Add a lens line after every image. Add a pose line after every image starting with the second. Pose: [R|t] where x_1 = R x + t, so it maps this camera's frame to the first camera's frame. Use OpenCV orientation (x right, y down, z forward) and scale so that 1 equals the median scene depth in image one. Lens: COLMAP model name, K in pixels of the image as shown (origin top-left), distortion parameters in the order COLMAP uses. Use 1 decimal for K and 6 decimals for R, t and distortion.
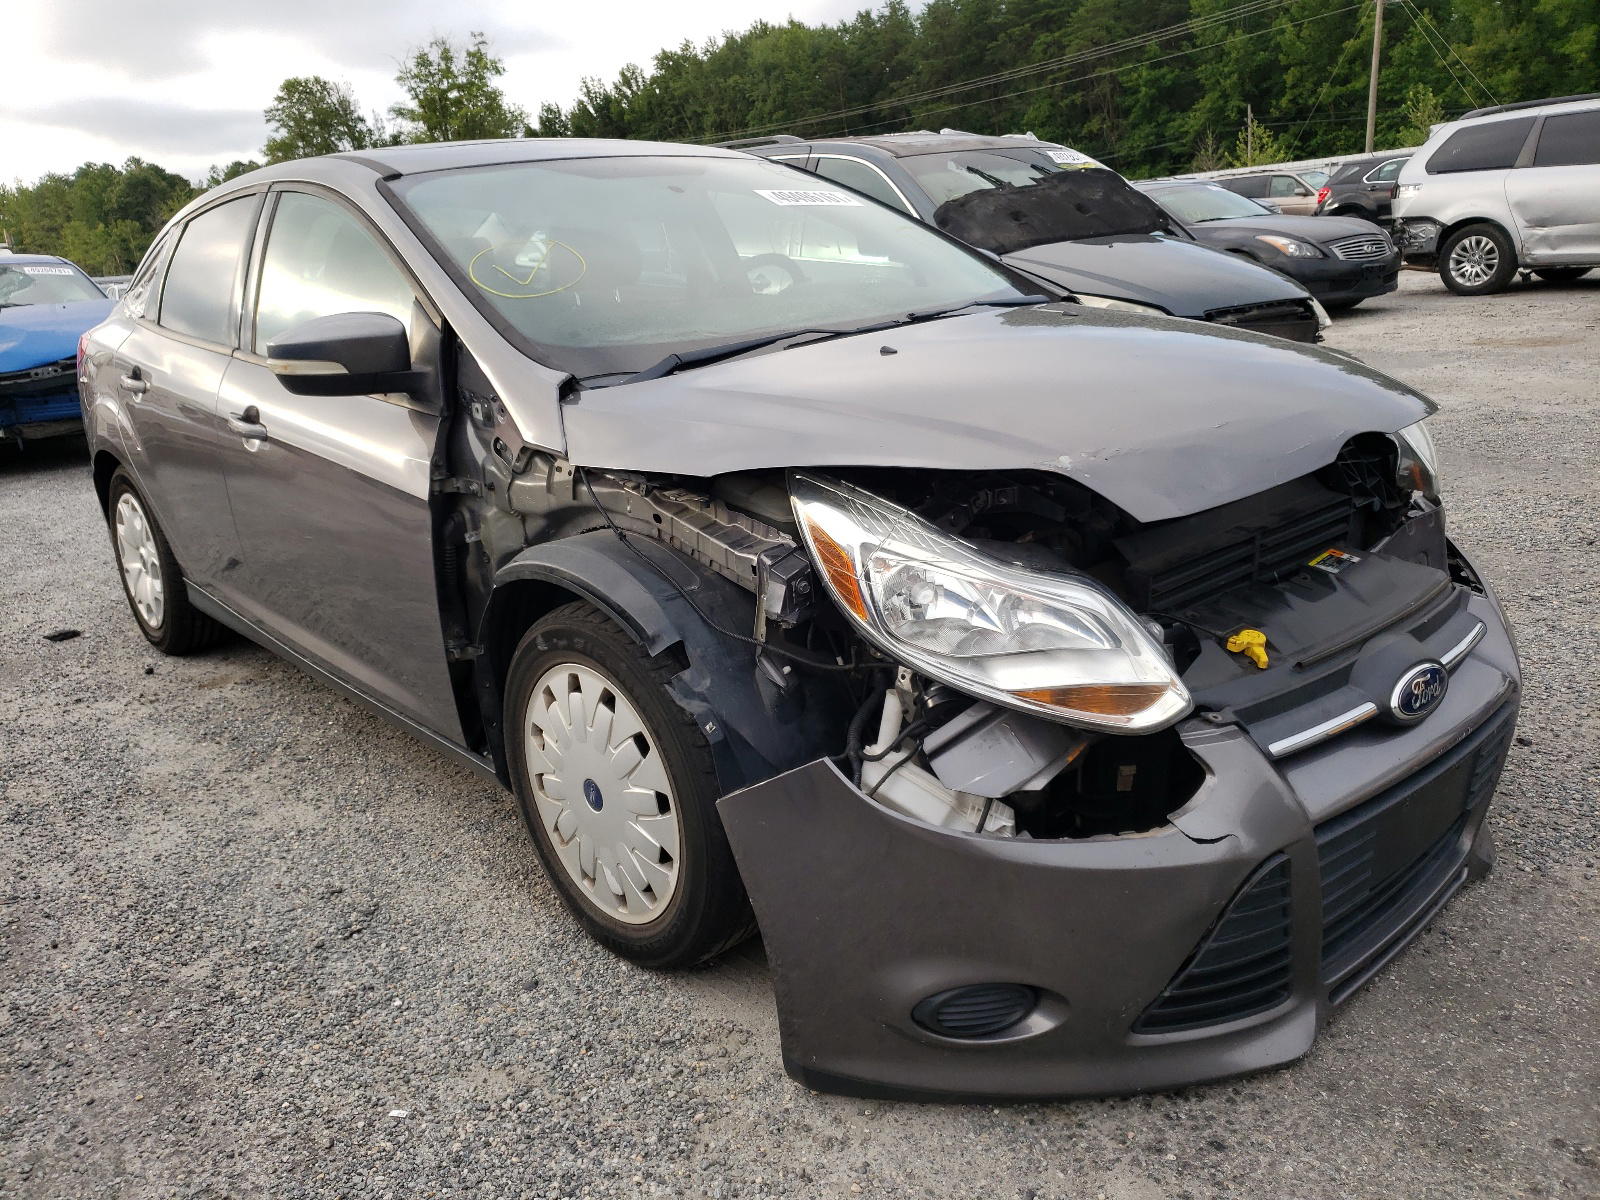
lens RADIAL K [[1201.0, 0, 800.0], [0, 1201.0, 600.0], [0, 0, 1]] dist [-0.056342, 0.102626]
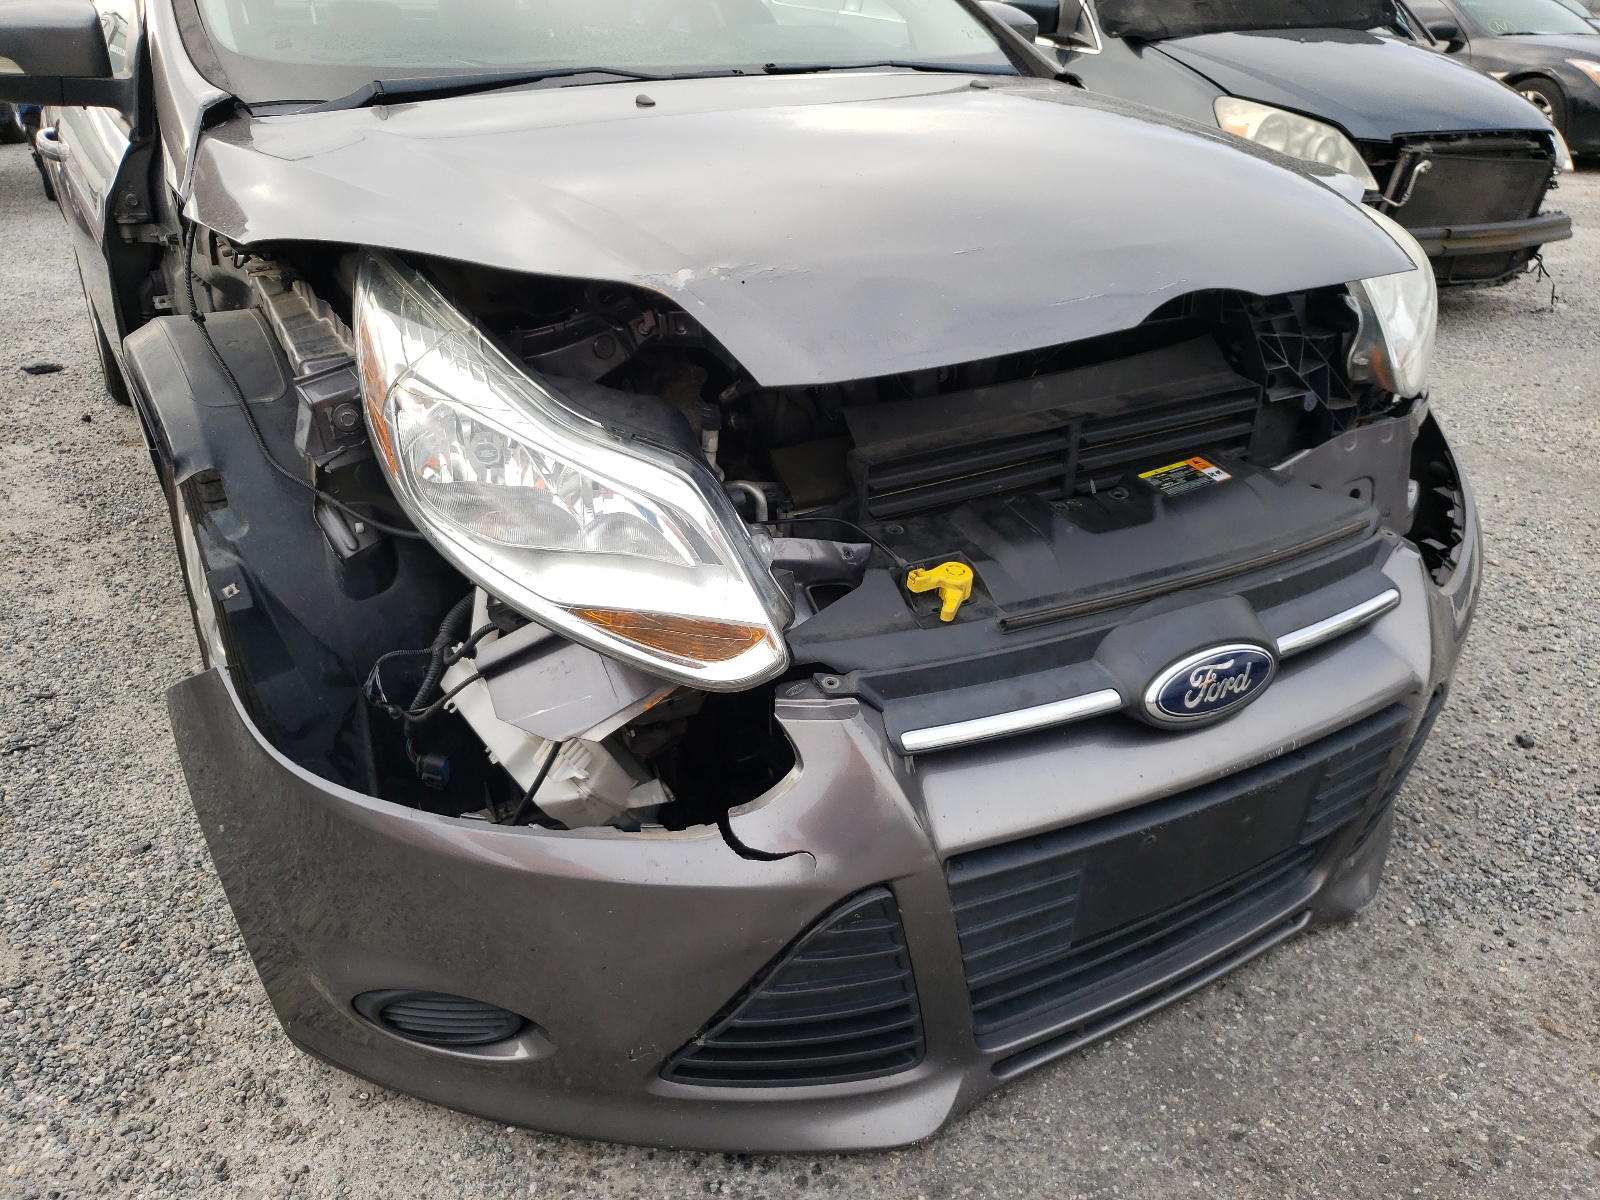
lens RADIAL K [[1225.8, 0, 800.6], [0, 1225.8, 631.8], [0, 0, 1]] dist [0.010766, -0.003456]
pose [[0.981323, 0.147559, -0.123413, 0.382266], [-0.124037, 0.975747, 0.180369, -0.052617], [0.147035, -0.161693, 0.975826, 0.285273]]
